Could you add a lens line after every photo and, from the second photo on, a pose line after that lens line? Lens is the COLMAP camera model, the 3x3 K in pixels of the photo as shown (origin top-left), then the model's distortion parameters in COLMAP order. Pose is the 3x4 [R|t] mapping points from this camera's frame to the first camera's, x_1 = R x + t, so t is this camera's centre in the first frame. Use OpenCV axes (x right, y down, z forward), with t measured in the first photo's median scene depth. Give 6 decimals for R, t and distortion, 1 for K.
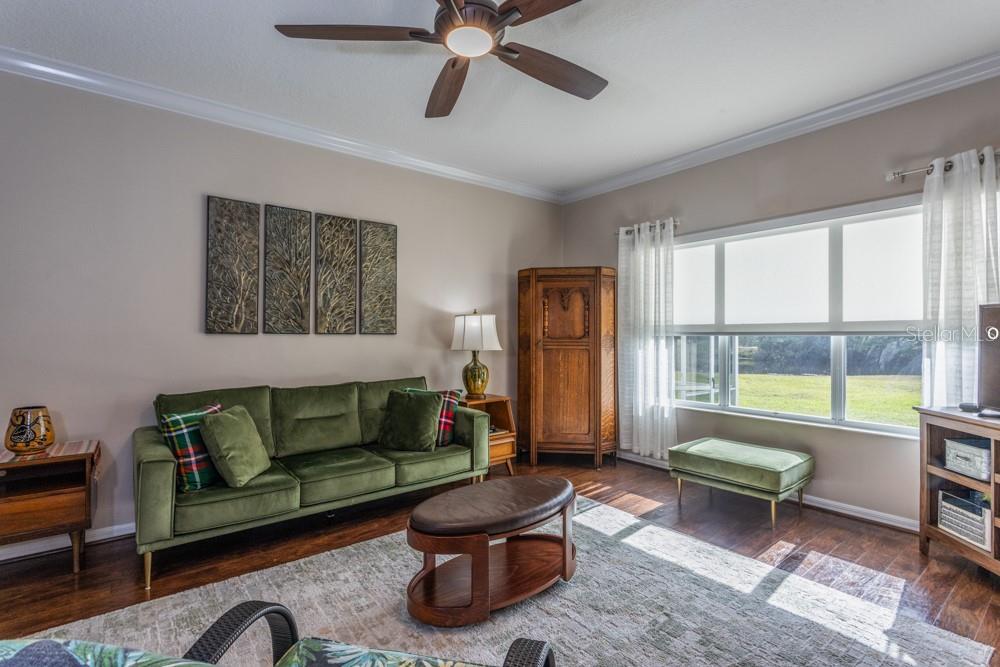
lens RADIAL K [[467.9, 0, 502.2], [0, 467.9, 332.6], [0, 0, 1]] dist [0.007054, 0.000941]
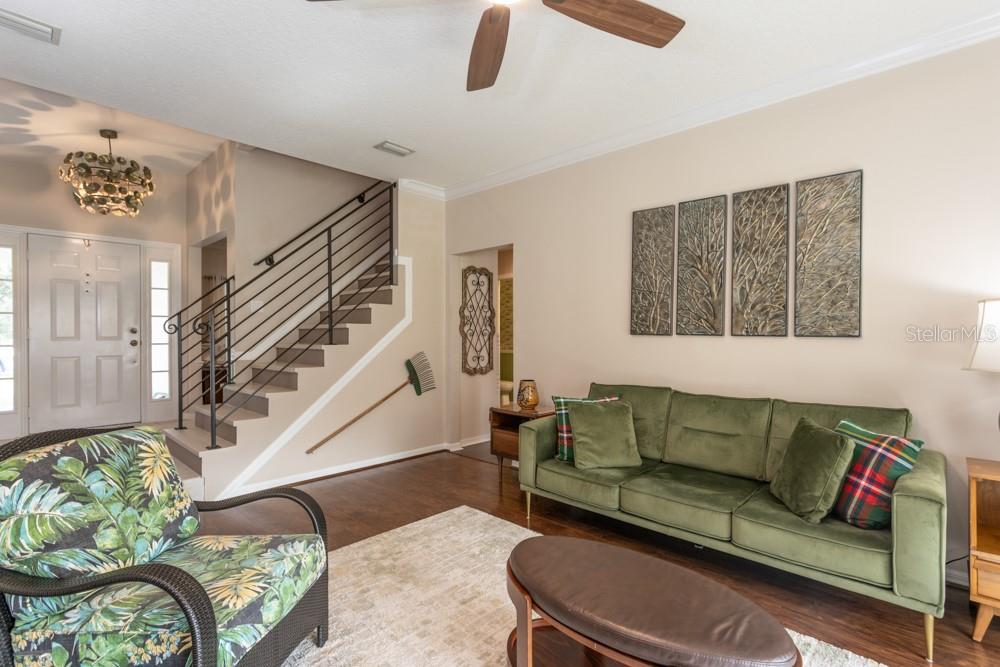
lens RADIAL K [[467.9, 0, 486.8], [0, 467.9, 334.2], [0, 0, 1]] dist [0.007054, 0.000941]
pose [[0.143178, 0.003527, -0.989691, 0.396657], [-0.002261, 0.999992, 0.003237, -0.001599], [0.989694, 0.001774, 0.143185, 0.450982]]
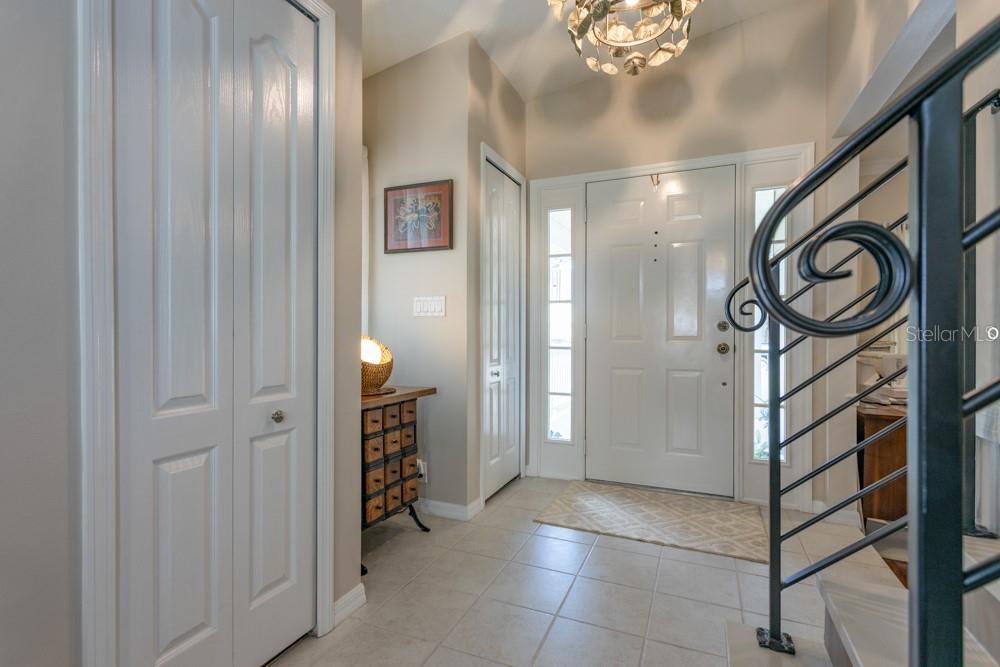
lens RADIAL K [[467.9, 0, 500.9], [0, 467.9, 337.8], [0, 0, 1]] dist [0.007054, 0.000941]
pose [[-0.873353, 0.008165, -0.487019, -0.570198], [0.000344, 0.999870, 0.016146, 0.002936], [0.487087, 0.013933, -0.873242, 0.047951]]
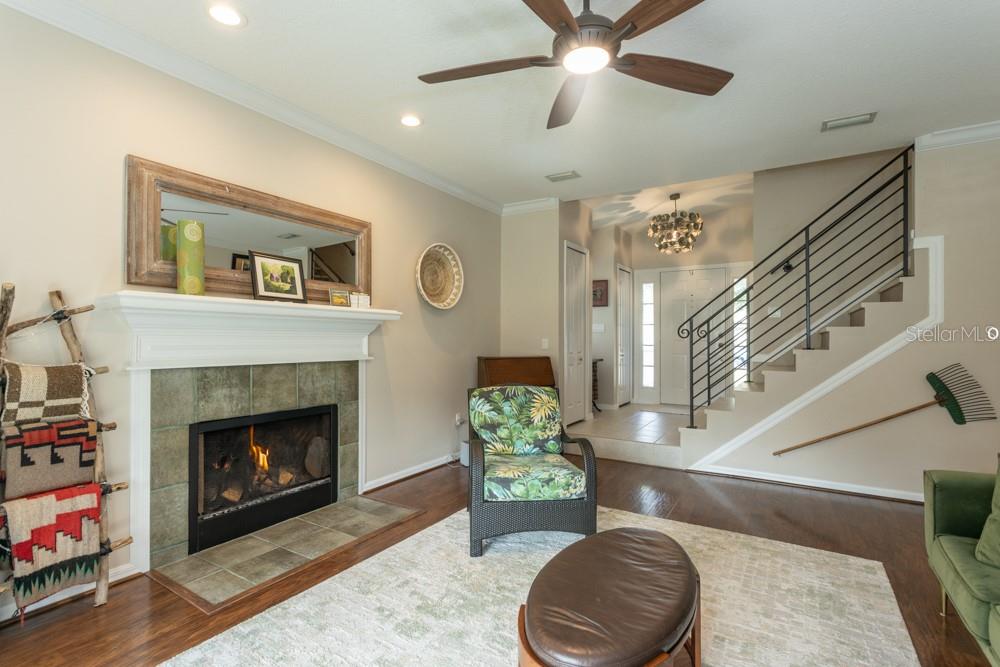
lens RADIAL K [[467.9, 0, 510.4], [0, 467.9, 333.8], [0, 0, 1]] dist [0.007054, 0.000941]
pose [[-0.925551, -0.003677, -0.378605, 0.254763], [-0.001362, 0.999979, -0.006381, 0.000544], [0.378620, -0.005390, -0.925536, 1.016500]]
